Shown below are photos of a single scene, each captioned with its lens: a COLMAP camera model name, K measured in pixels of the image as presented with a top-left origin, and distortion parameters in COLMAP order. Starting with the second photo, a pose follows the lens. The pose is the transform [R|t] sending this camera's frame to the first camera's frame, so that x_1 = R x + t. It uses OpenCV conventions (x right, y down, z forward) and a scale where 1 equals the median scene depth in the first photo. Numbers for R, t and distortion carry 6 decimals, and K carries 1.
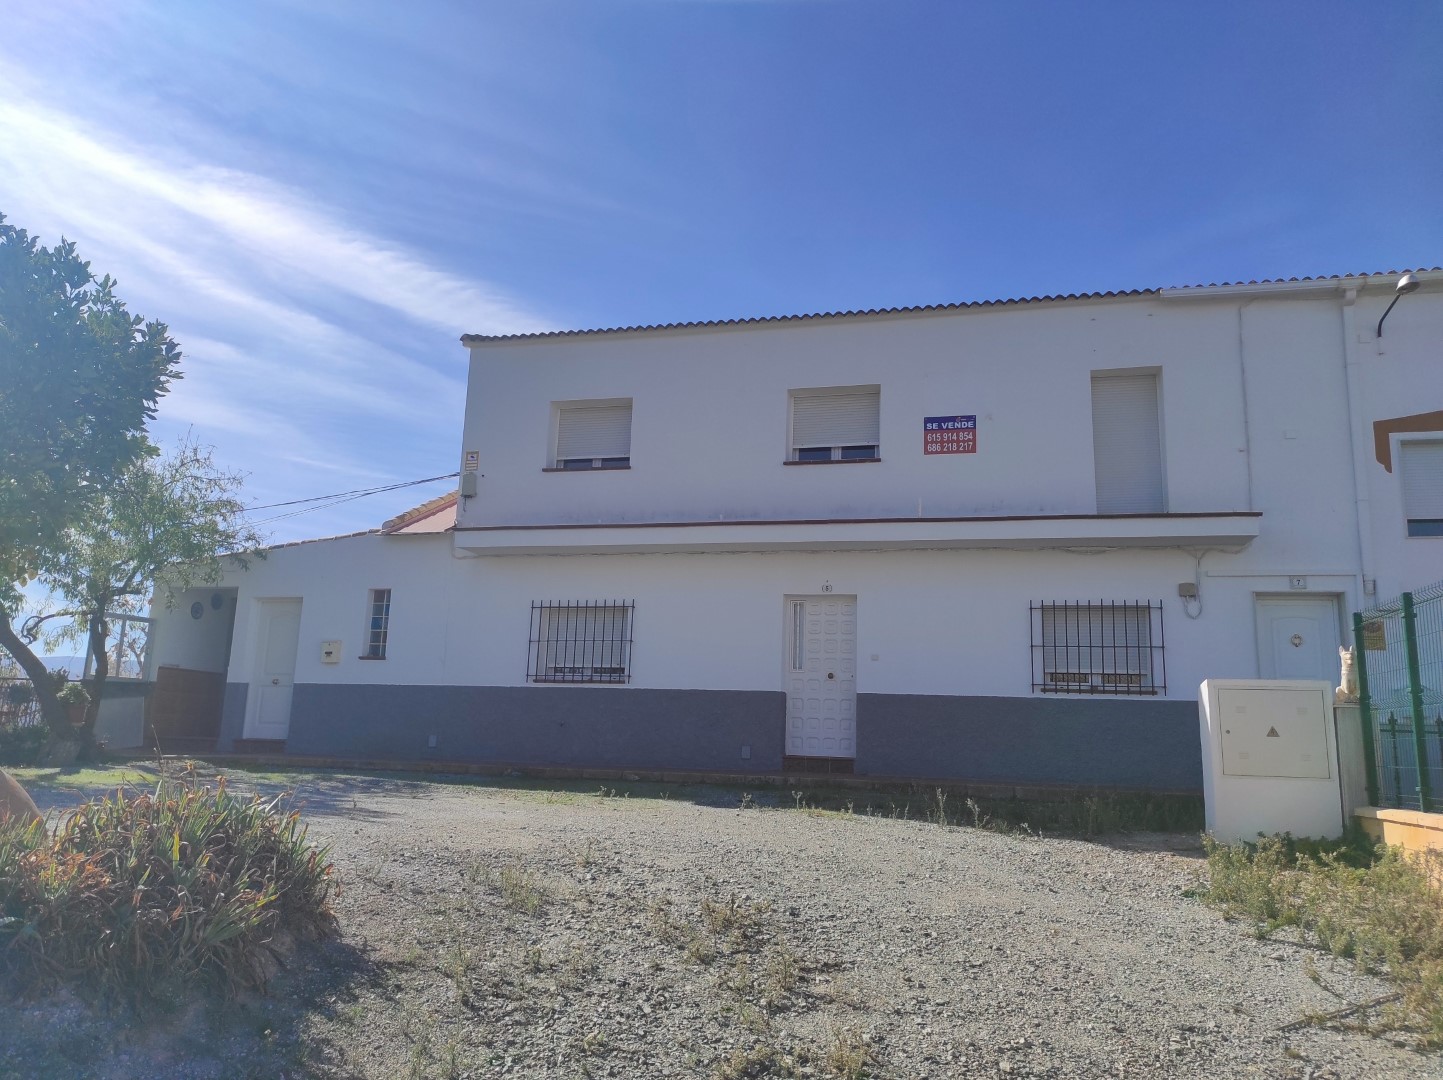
lens RADIAL K [[1084.7, 0, 725.7], [0, 1084.7, 540.1], [0, 0, 1]] dist [0.054355, -0.030522]
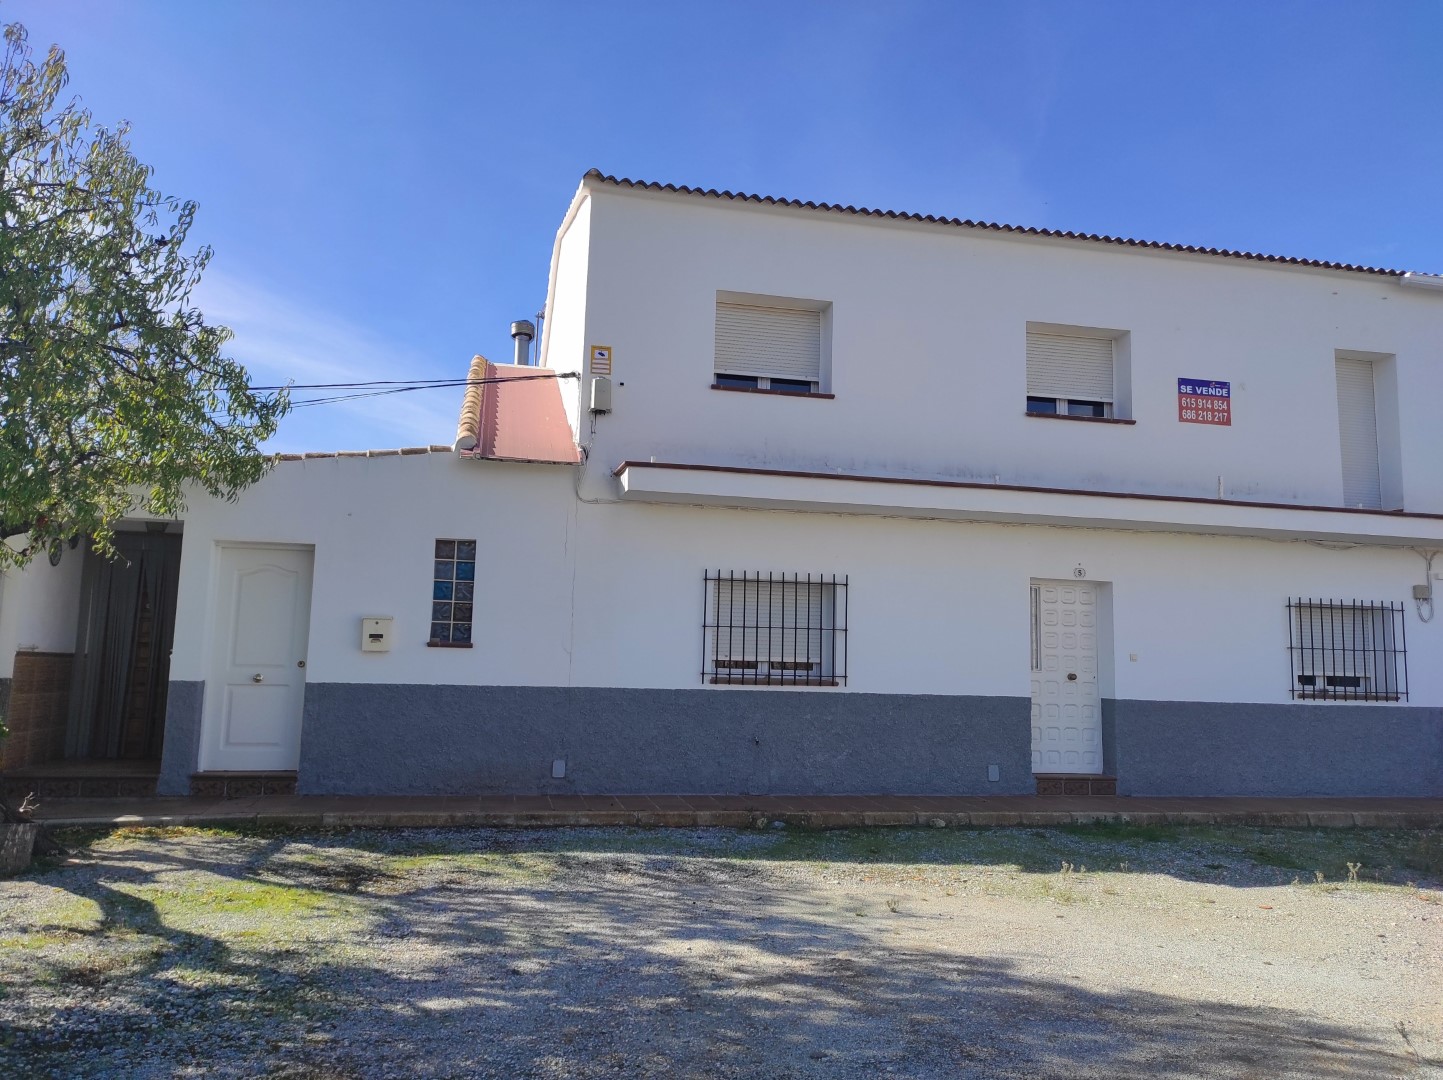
lens RADIAL K [[1084.7, 0, 717.0], [0, 1084.7, 542.0], [0, 0, 1]] dist [0.054355, -0.030522]
pose [[0.888765, 0.044762, 0.456172, -0.523176], [-0.081678, 0.994758, 0.061523, -0.007351], [-0.451027, -0.091939, 0.887762, 0.381327]]
